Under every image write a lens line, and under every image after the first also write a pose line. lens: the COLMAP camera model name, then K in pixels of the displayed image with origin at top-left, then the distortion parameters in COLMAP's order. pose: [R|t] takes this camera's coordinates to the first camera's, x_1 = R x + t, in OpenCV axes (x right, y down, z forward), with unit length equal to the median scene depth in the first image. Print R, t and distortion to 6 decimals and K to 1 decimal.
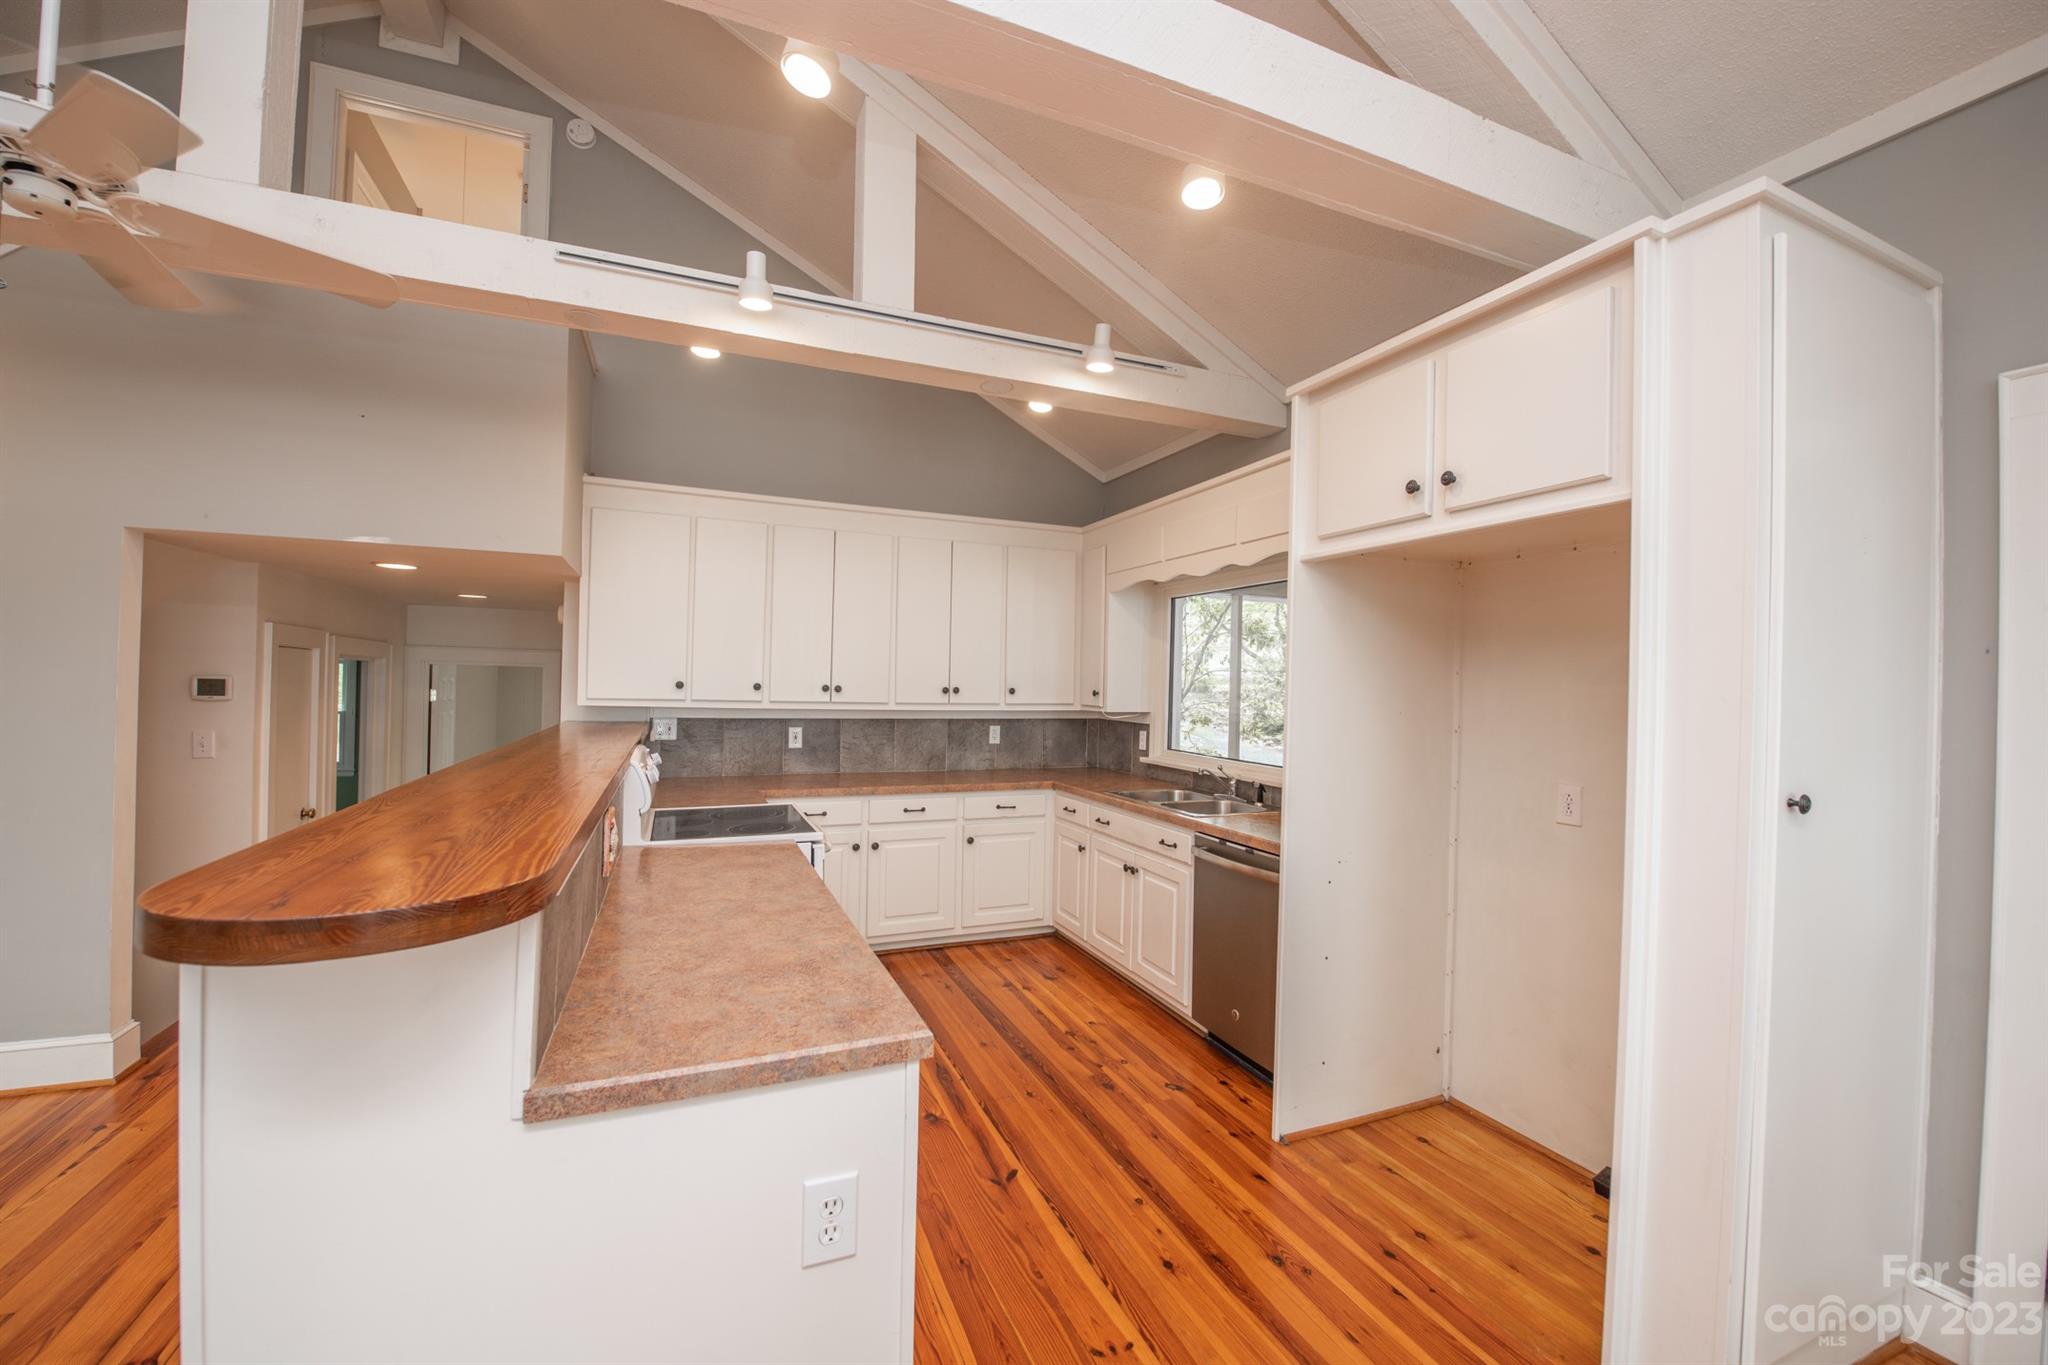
lens RADIAL K [[834.6, 0, 1024.8], [0, 834.6, 679.1], [0, 0, 1]] dist [-0.015516, -0.002929]
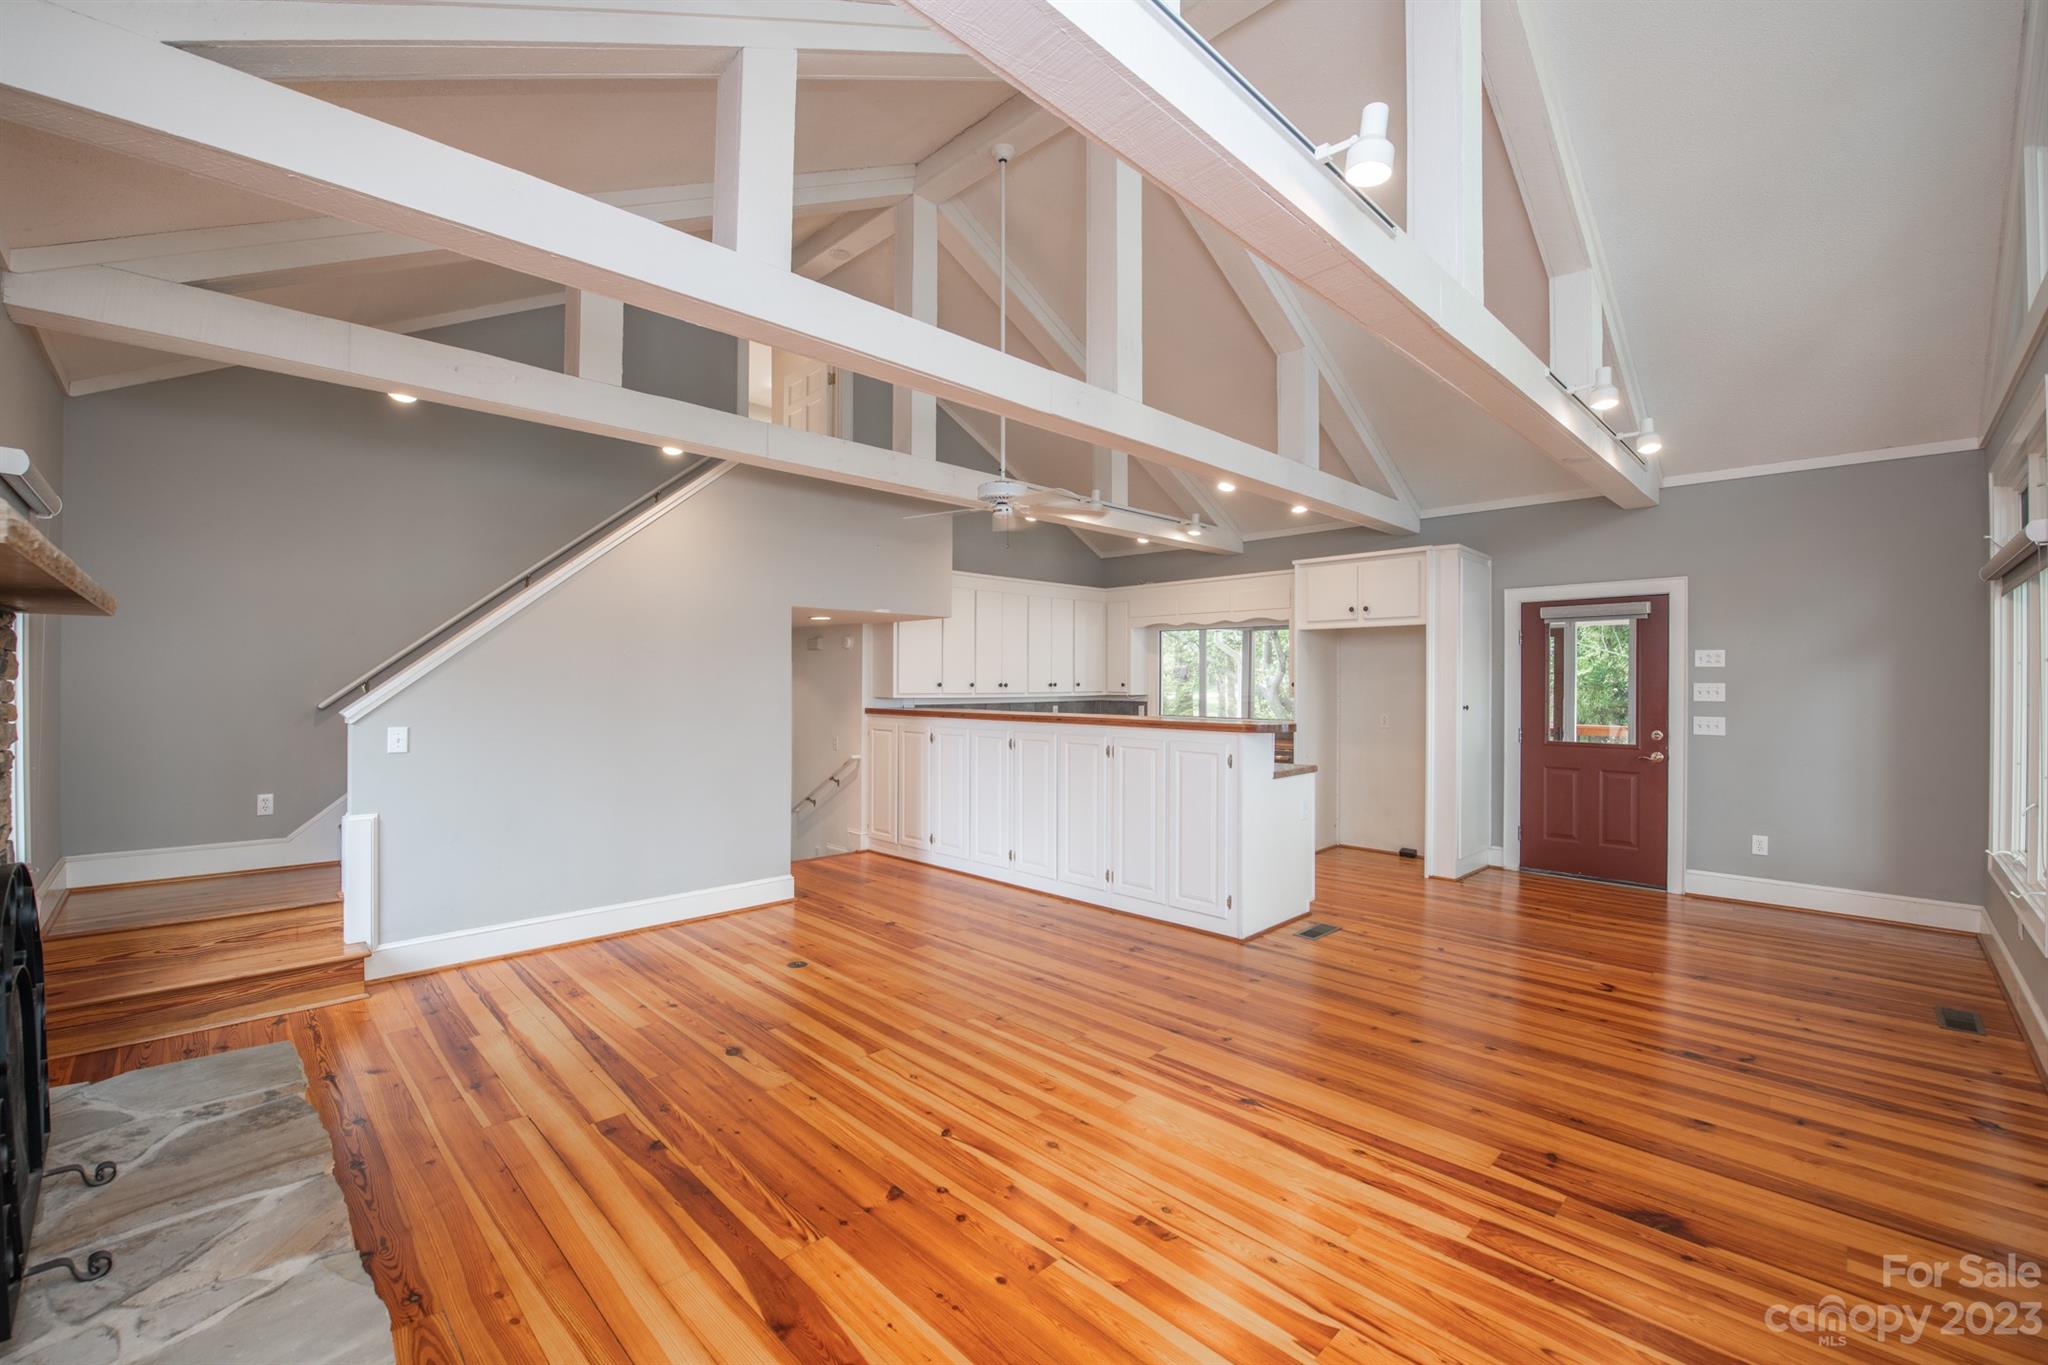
lens RADIAL K [[834.6, 0, 1032.8], [0, 834.6, 695.1], [0, 0, 1]] dist [-0.015516, -0.002929]
pose [[0.925116, -0.025907, 0.378799, -0.857705], [0.015281, 0.999402, 0.031034, -0.020699], [-0.379376, -0.022921, 0.924959, -0.652519]]
